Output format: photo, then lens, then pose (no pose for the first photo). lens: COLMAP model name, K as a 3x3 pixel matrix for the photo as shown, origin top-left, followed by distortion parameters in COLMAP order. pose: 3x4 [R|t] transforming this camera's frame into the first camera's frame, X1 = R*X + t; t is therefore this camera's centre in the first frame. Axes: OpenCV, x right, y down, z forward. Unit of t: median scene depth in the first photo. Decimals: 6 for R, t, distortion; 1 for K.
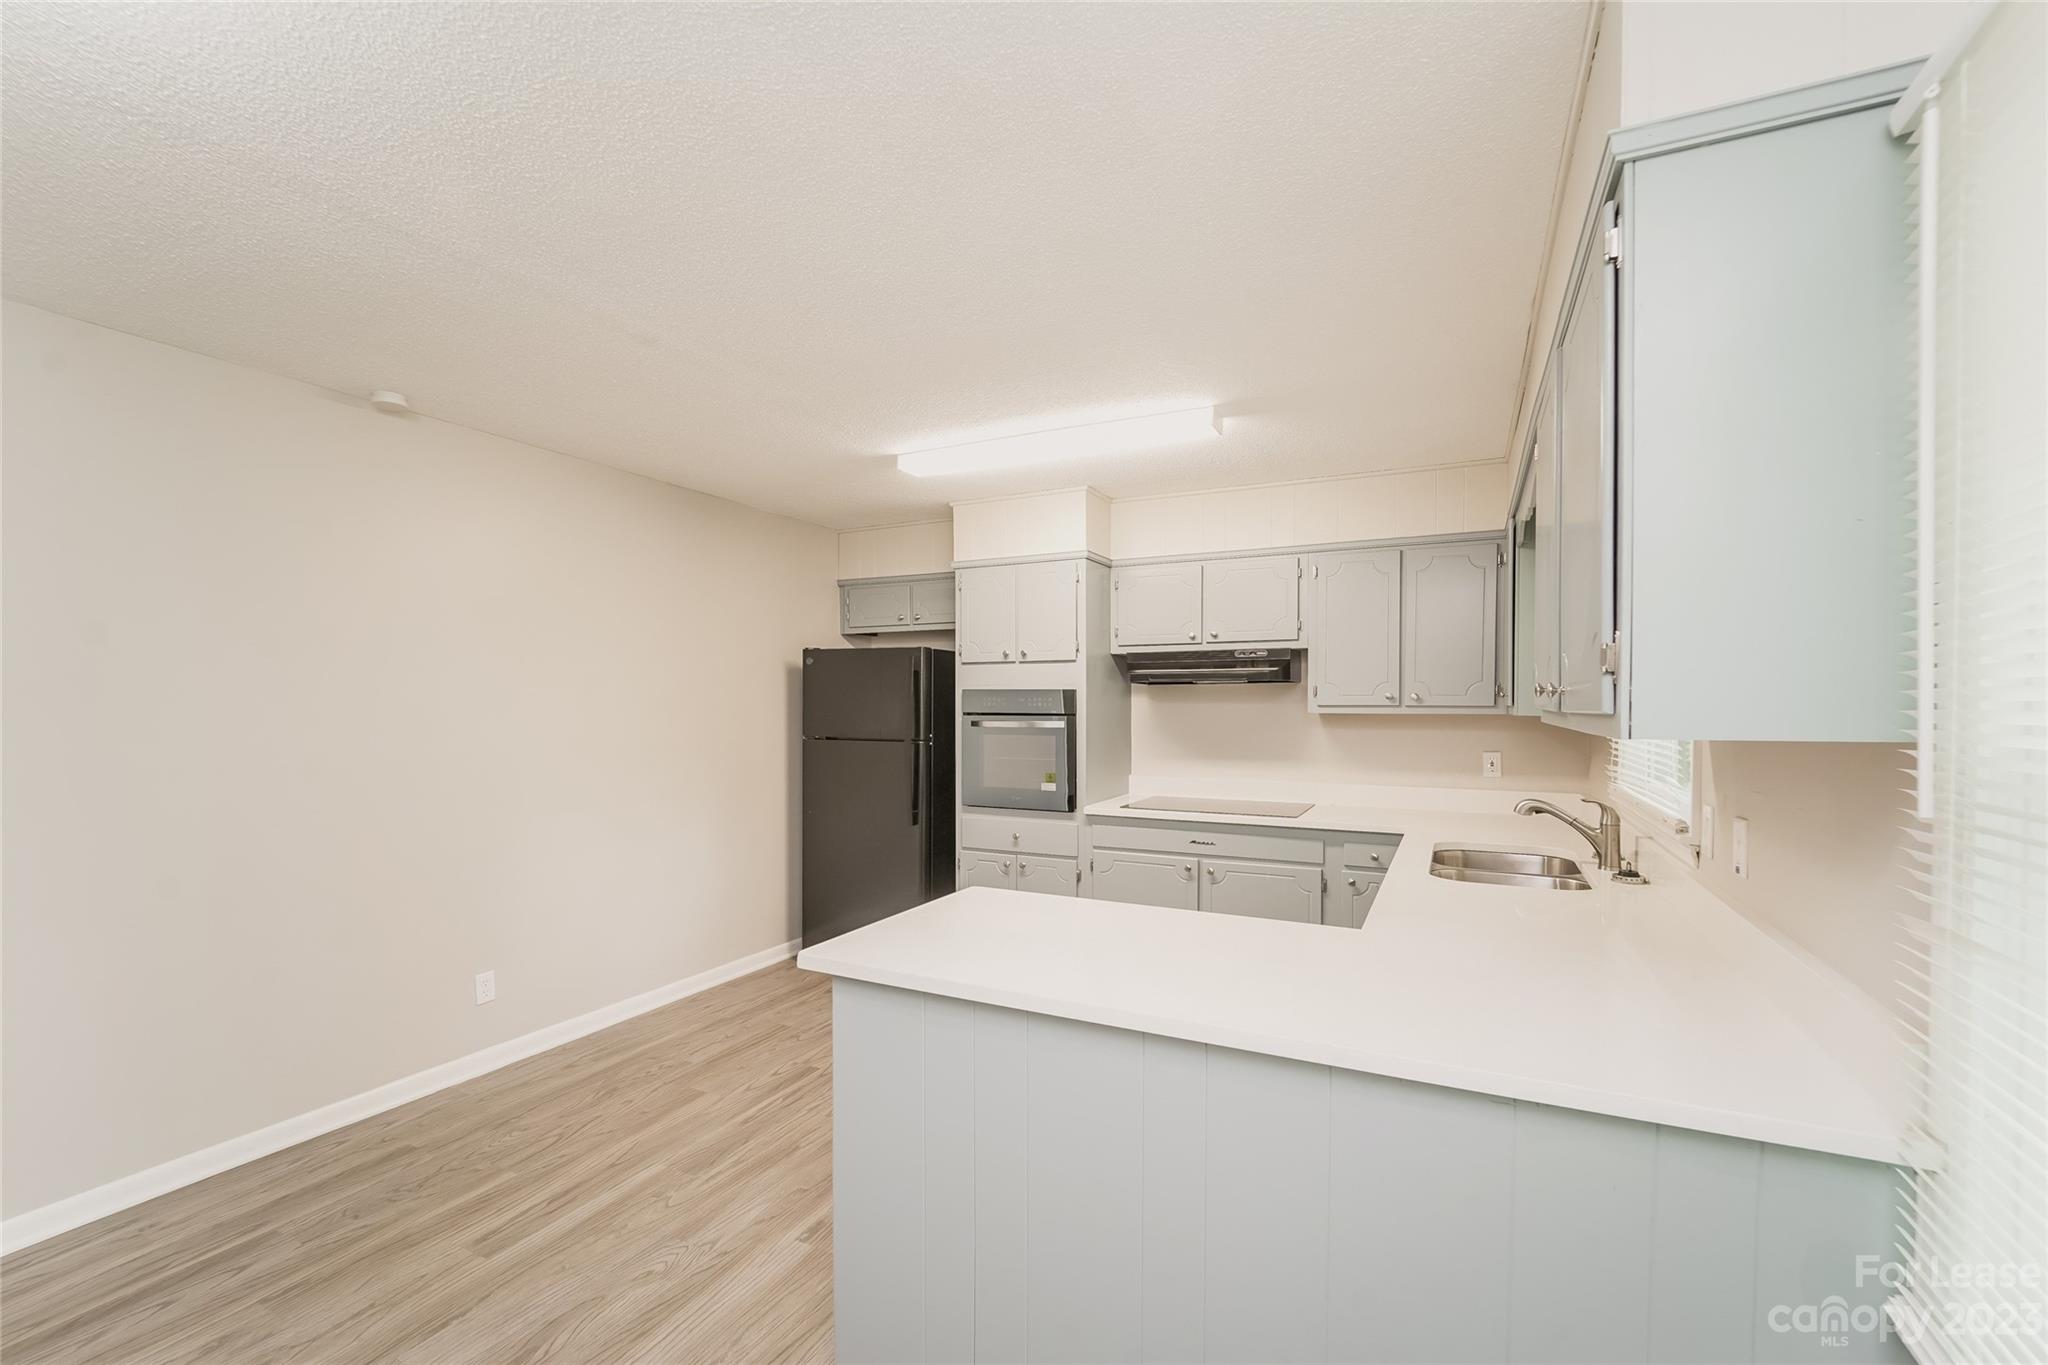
lens RADIAL K [[864.1, 0, 1024.2], [0, 864.1, 703.4], [0, 0, 1]] dist [0.000305, 0.000098]
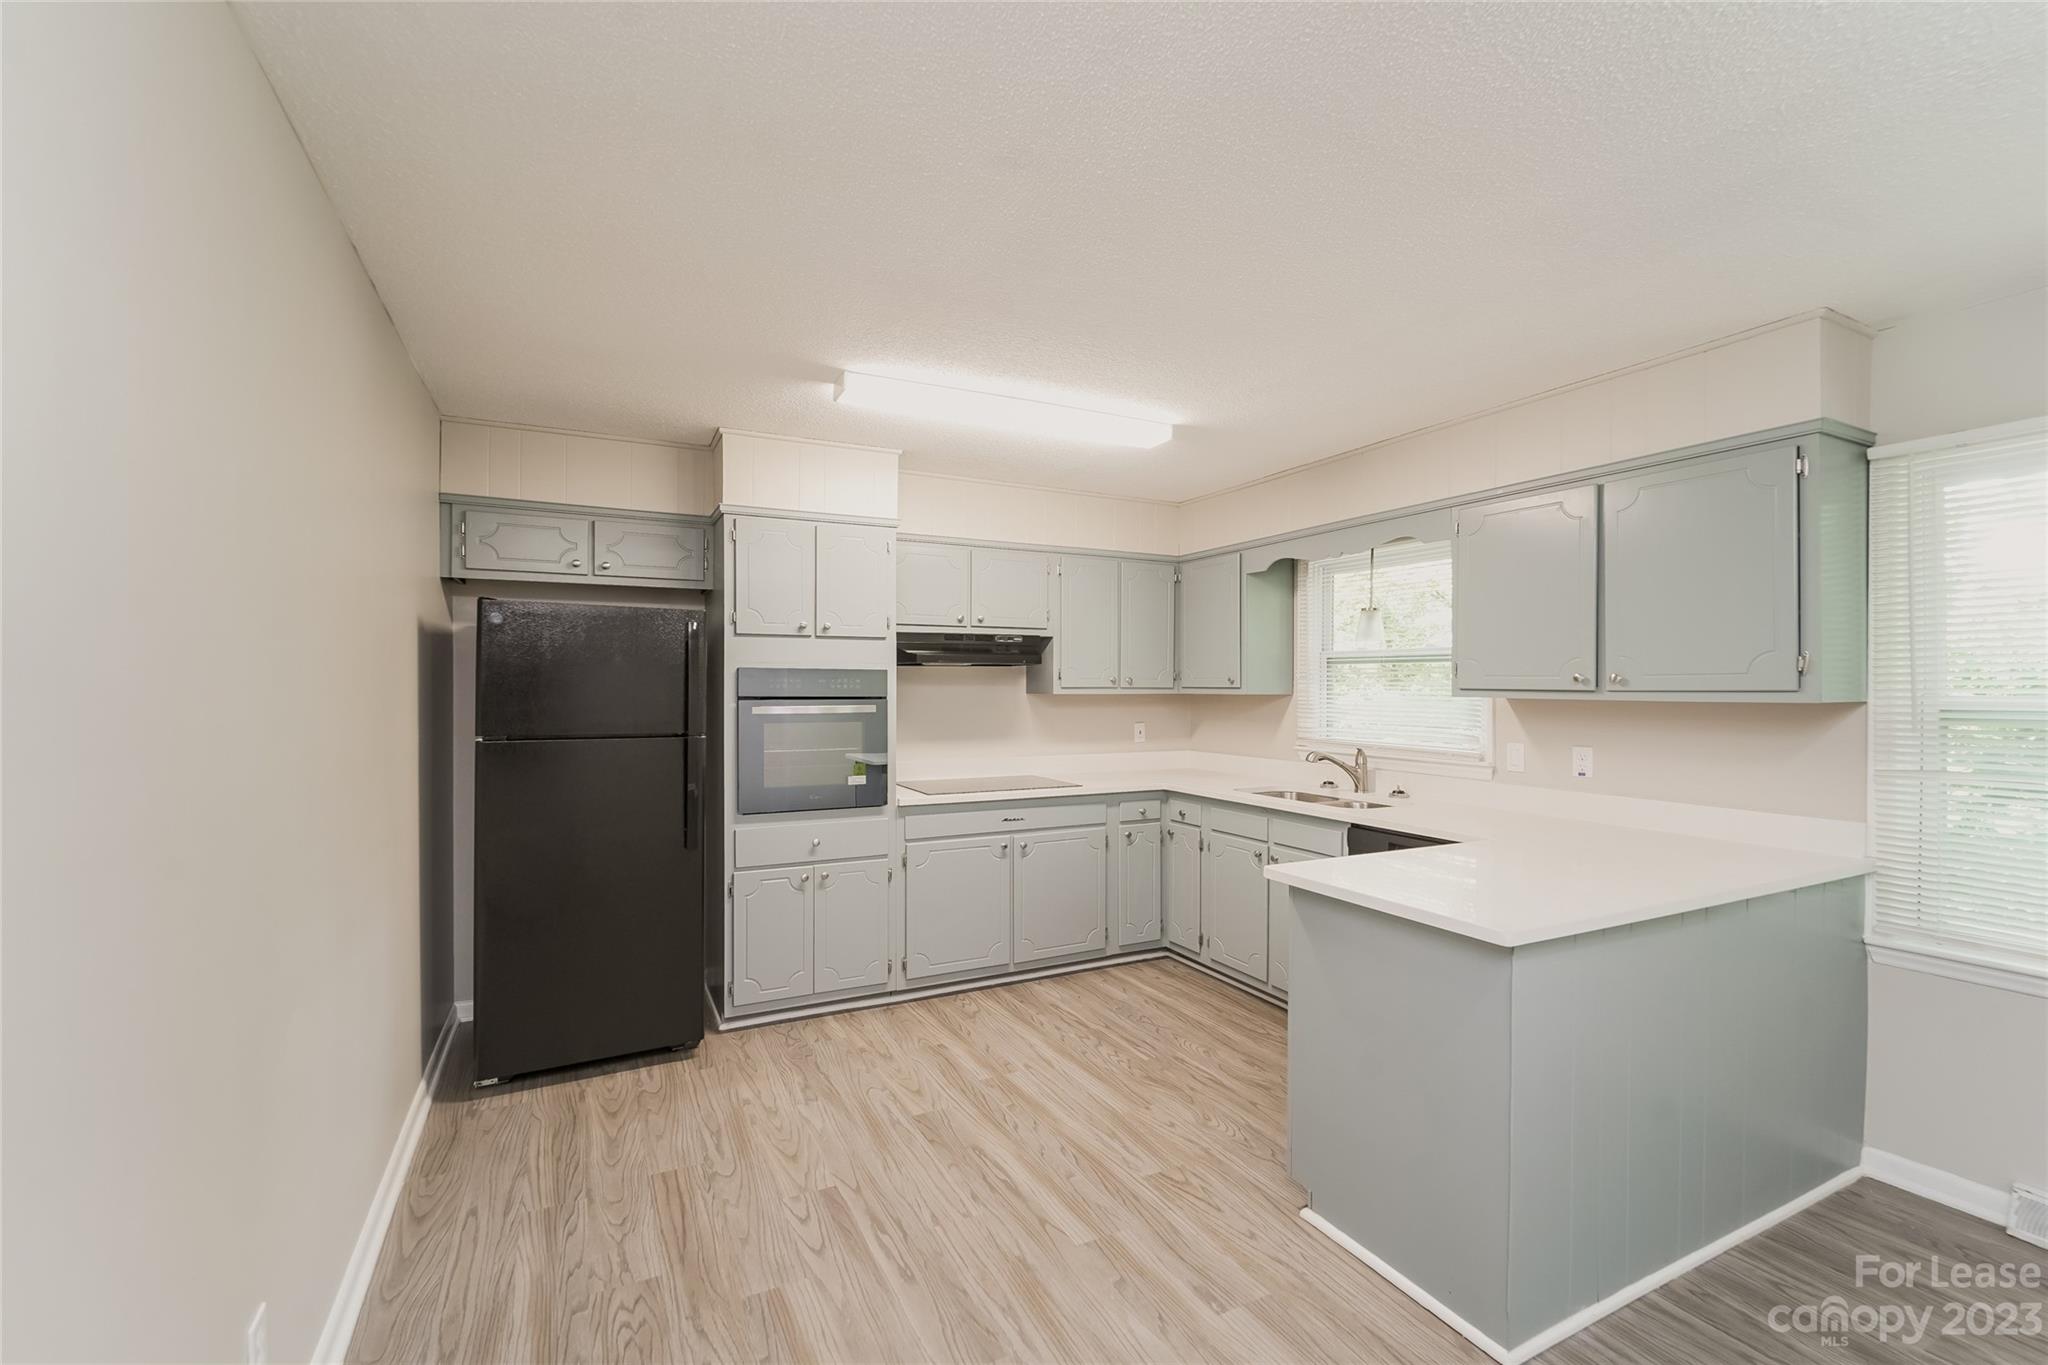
lens RADIAL K [[865.4, 0, 995.6], [0, 865.4, 668.6], [0, 0, 1]] dist [-0.001314, -0.000059]
pose [[0.608576, 0.016147, 0.793332, -0.592614], [-0.000031, 0.999793, -0.020326, 0.000848], [-0.793496, 0.012345, 0.608450, 0.355281]]
